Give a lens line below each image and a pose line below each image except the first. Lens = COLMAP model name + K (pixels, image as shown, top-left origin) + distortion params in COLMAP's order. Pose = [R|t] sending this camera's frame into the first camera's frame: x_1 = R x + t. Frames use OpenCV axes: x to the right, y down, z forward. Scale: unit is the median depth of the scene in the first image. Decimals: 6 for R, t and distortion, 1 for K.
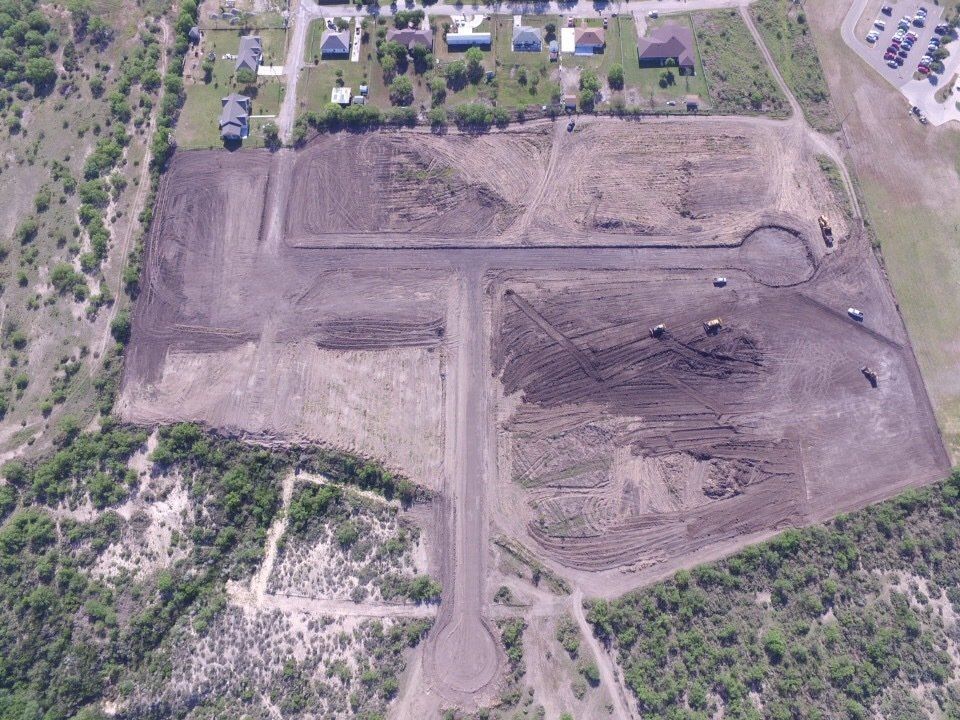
lens RADIAL K [[568.6, 0, 488.4], [0, 568.6, 360.4], [0, 0, 1]] dist [-0.003351, 0.004302]
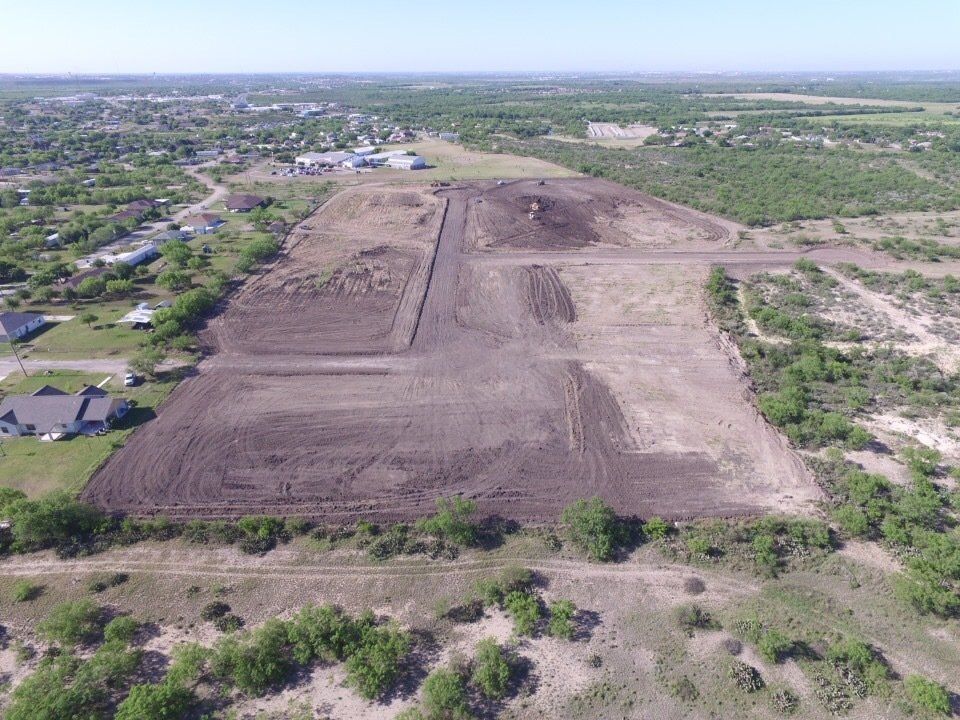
lens RADIAL K [[568.6, 0, 488.4], [0, 568.6, 360.4], [0, 0, 1]] dist [-0.003351, 0.004302]
pose [[-0.025543, -0.422440, 0.906031, -0.937208], [0.956703, 0.252538, 0.144718, -0.211485], [-0.289942, 0.870499, 0.397699, 0.780942]]
